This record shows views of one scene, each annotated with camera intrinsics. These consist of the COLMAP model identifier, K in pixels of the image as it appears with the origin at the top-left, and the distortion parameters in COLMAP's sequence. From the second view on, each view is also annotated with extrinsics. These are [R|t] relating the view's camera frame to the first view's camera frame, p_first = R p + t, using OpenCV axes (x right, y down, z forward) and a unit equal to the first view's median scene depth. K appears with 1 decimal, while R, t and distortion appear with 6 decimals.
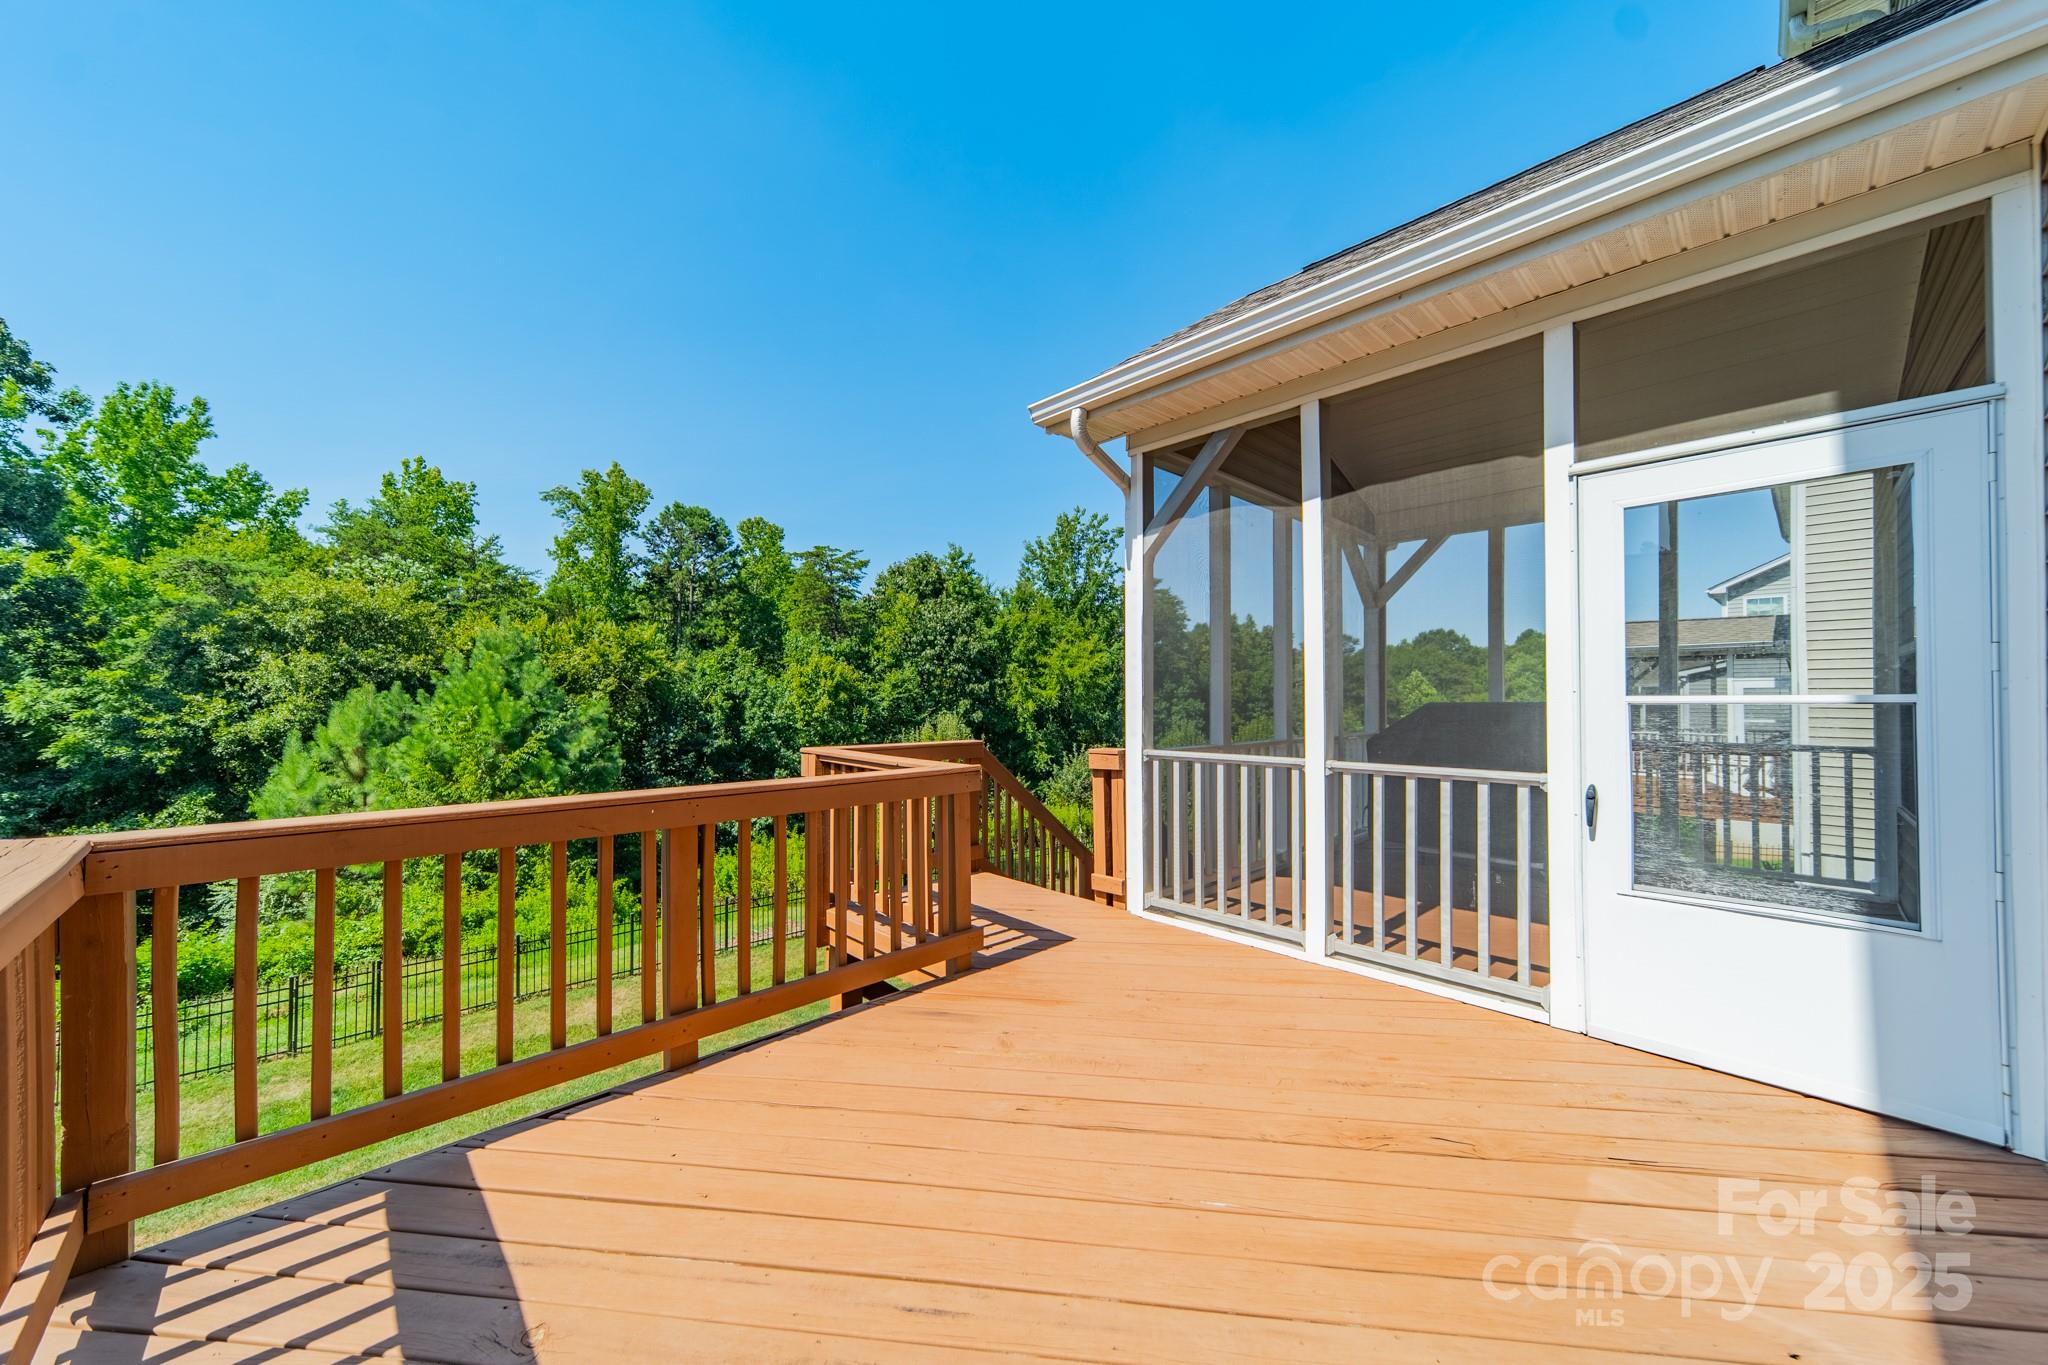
lens RADIAL K [[726.2, 0, 1022.7], [0, 726.2, 693.0], [0, 0, 1]] dist [-0.002814, -0.000531]
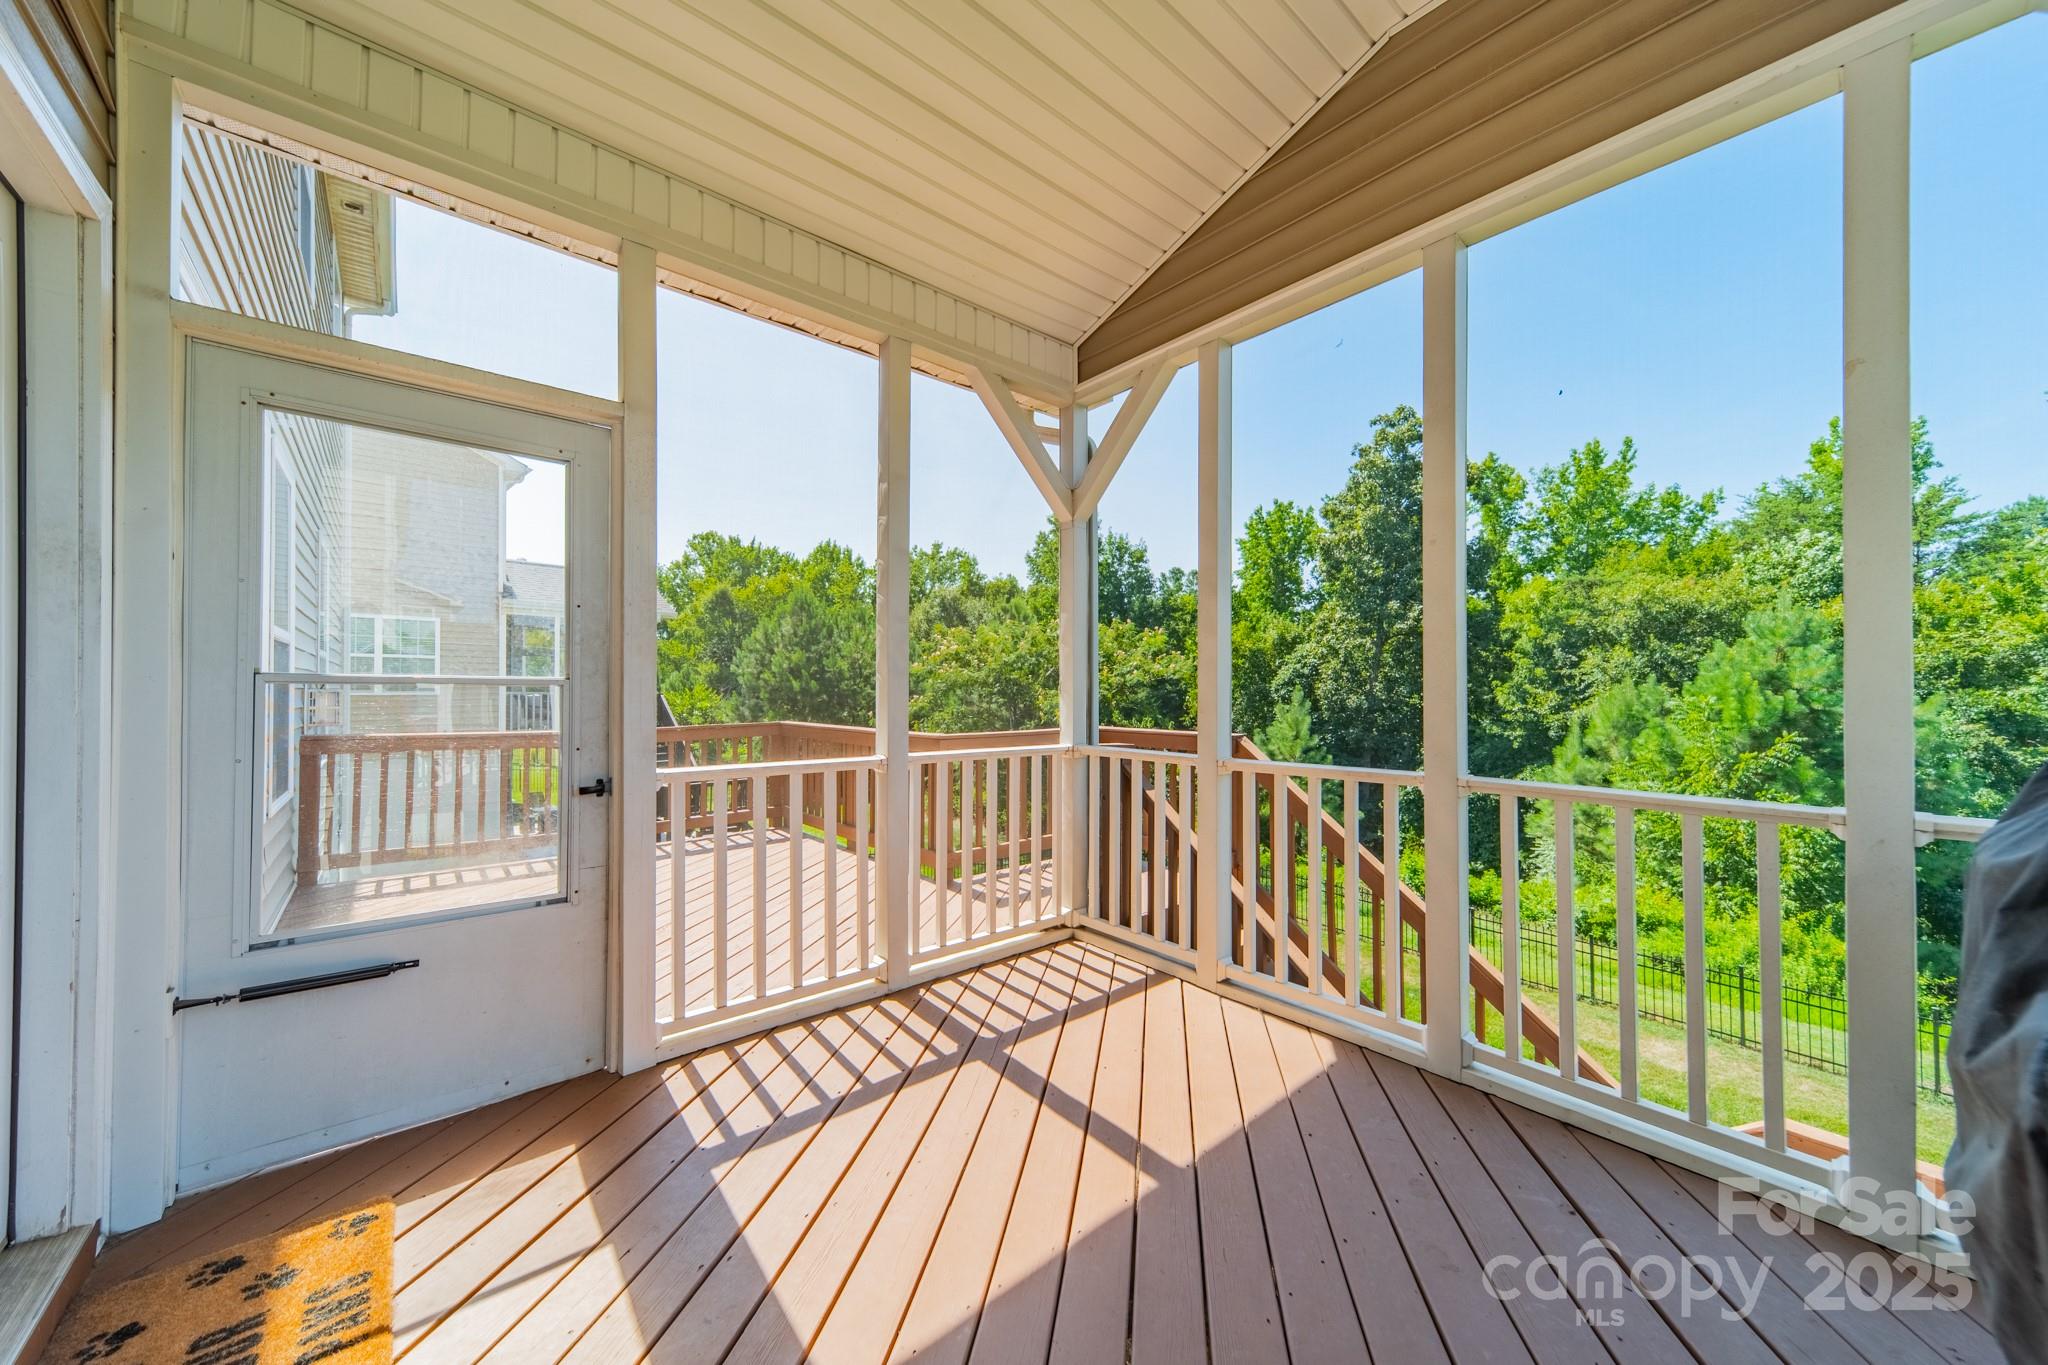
lens RADIAL K [[726.2, 0, 1016.4], [0, 726.2, 689.4], [0, 0, 1]] dist [-0.002814, -0.000531]
pose [[-0.080212, -0.002764, -0.996774, 0.113910], [0.004591, 0.999985, -0.003143, 0.001919], [0.996767, -0.004828, -0.080198, 0.095334]]
